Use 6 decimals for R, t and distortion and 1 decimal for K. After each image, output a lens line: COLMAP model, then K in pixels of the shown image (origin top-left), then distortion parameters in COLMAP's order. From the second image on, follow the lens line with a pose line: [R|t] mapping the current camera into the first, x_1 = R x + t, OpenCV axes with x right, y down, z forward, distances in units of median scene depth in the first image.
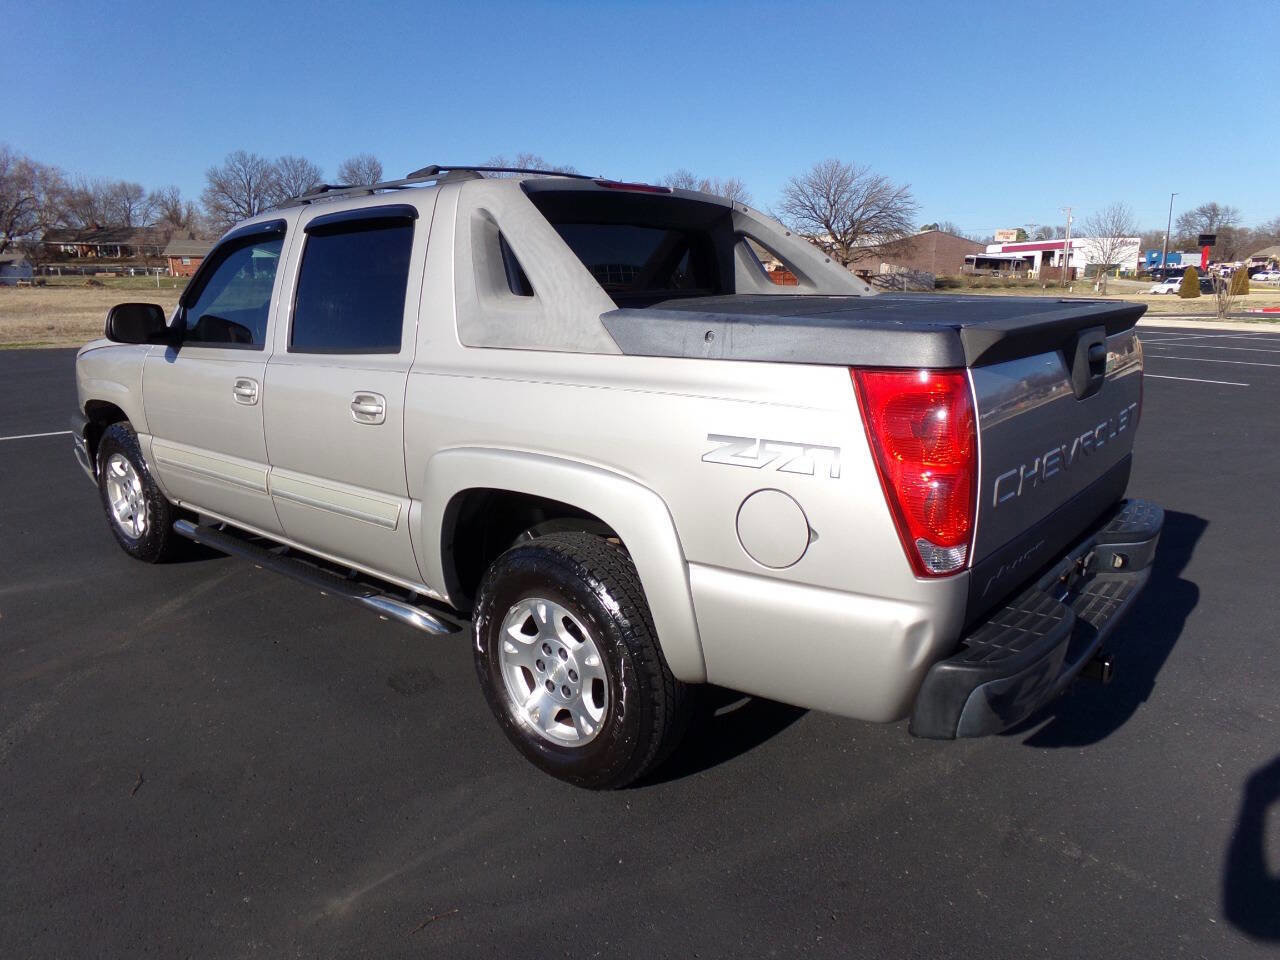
lens RADIAL K [[877.2, 0, 630.6], [0, 877.2, 485.3], [0, 0, 1]] dist [0.004014, 0.016140]
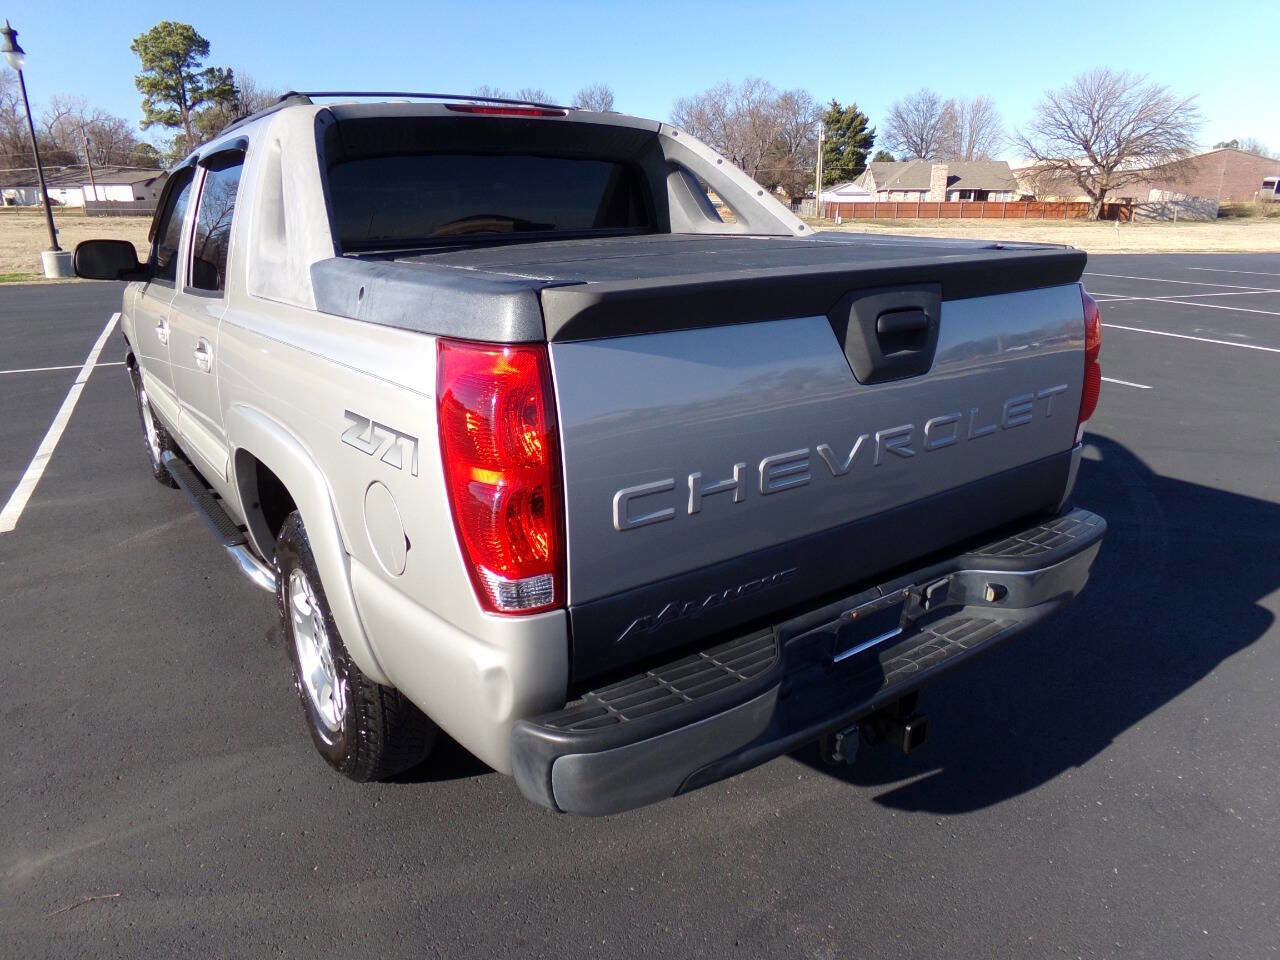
lens RADIAL K [[877.2, 0, 628.3], [0, 877.2, 489.8], [0, 0, 1]] dist [0.004014, 0.016140]
pose [[0.967402, 0.072288, -0.242709, 0.398697], [-0.053408, 0.995076, 0.083495, -0.047084], [0.247550, -0.067811, 0.966499, 0.174265]]
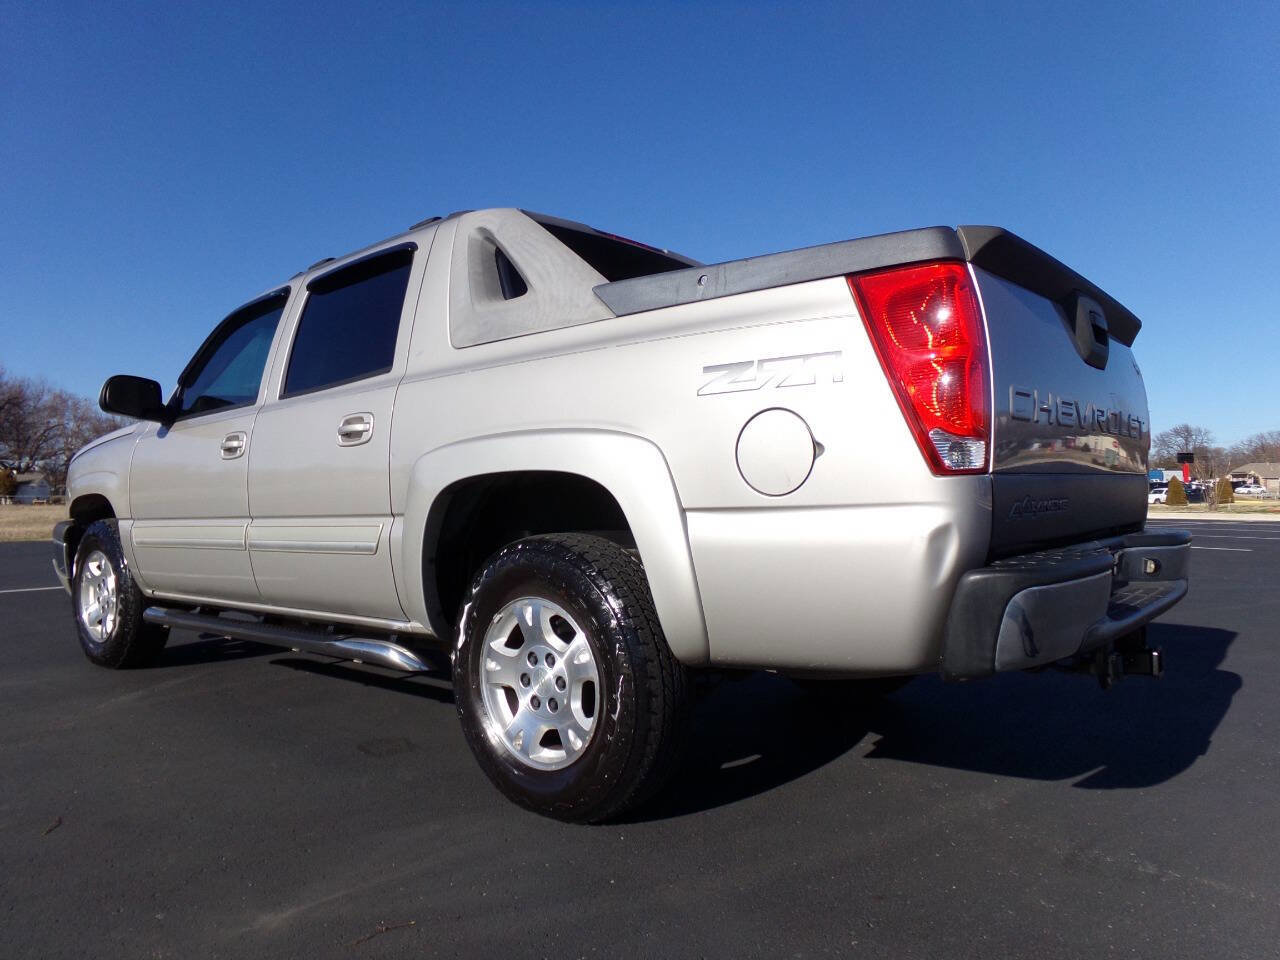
lens RADIAL K [[877.2, 0, 635.1], [0, 877.2, 489.9], [0, 0, 1]] dist [0.004014, 0.016140]
pose [[0.999983, -0.004803, 0.003331, 0.007047], [0.005473, 0.969526, -0.244928, 0.217041], [-0.002054, 0.244942, 0.969536, 0.073990]]
